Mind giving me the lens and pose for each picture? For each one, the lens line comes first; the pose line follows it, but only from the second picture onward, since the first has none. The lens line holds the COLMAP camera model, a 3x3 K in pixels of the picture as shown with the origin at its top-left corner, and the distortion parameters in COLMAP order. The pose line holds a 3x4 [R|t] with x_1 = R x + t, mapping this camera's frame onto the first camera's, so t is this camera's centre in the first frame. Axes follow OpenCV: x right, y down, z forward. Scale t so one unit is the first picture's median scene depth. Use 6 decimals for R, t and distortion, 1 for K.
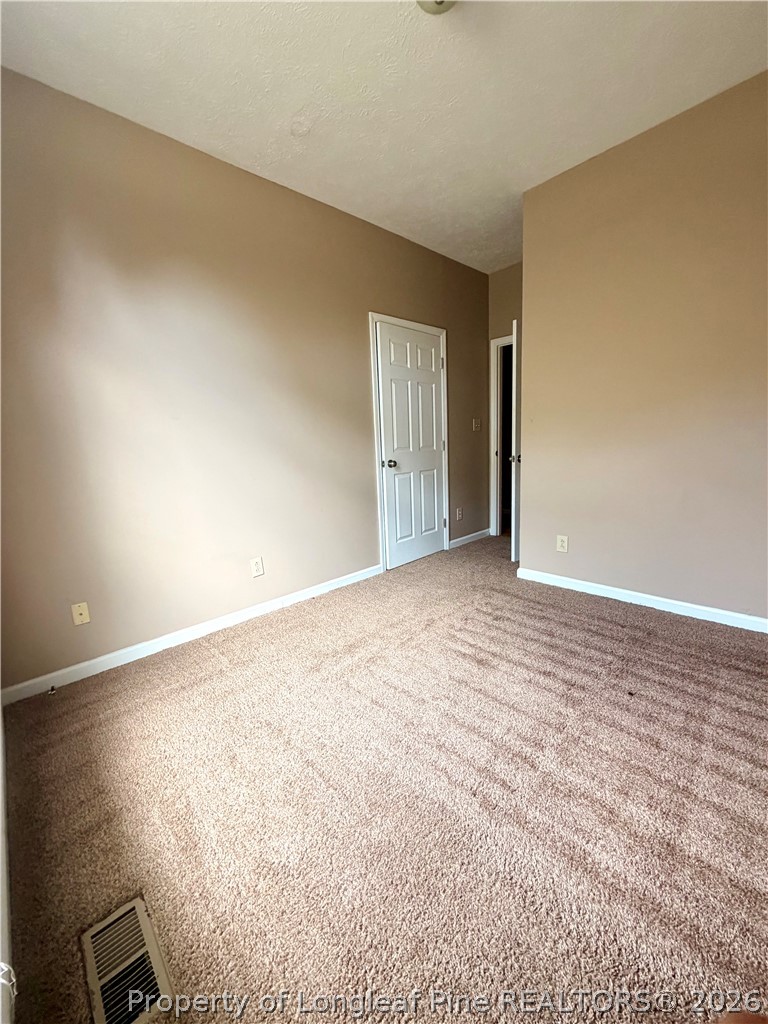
lens RADIAL K [[407.8, 0, 384.0], [0, 407.8, 510.8], [0, 0, 1]] dist [-0.000397, 0.000175]
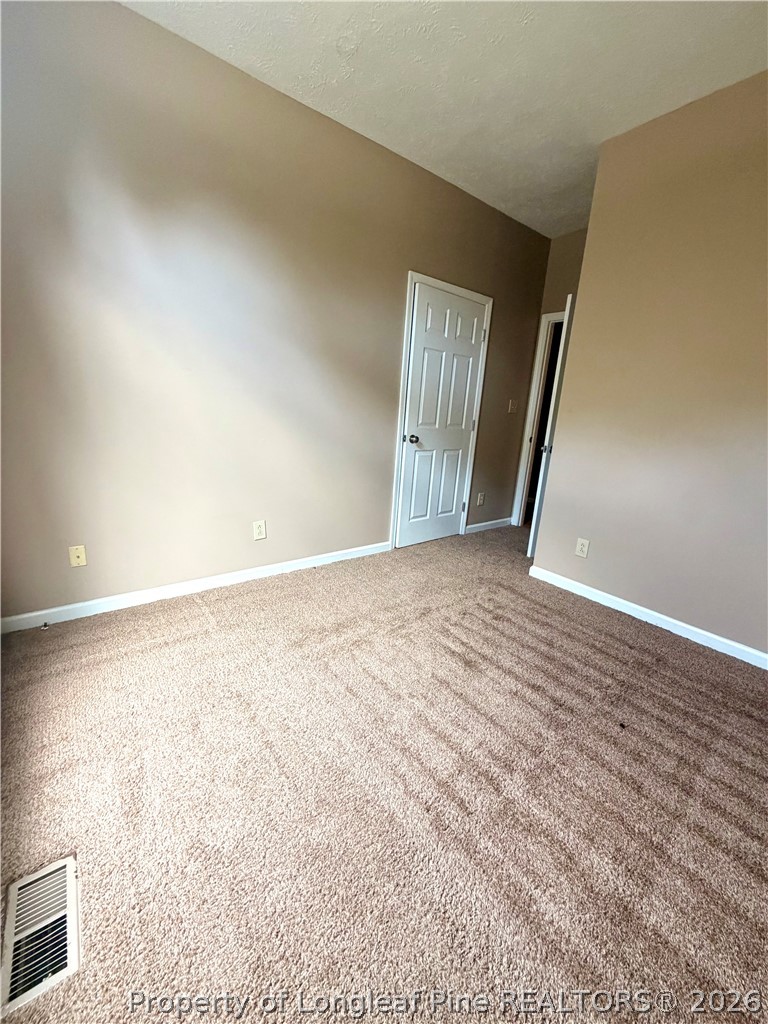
lens RADIAL K [[407.8, 0, 384.0], [0, 407.8, 511.2], [0, 0, 1]] dist [-0.000397, 0.000175]
pose [[0.989344, 0.128320, -0.068789, 0.080551], [-0.122286, 0.988785, 0.085729, -0.048898], [0.079018, -0.076404, 0.993941, 0.086096]]
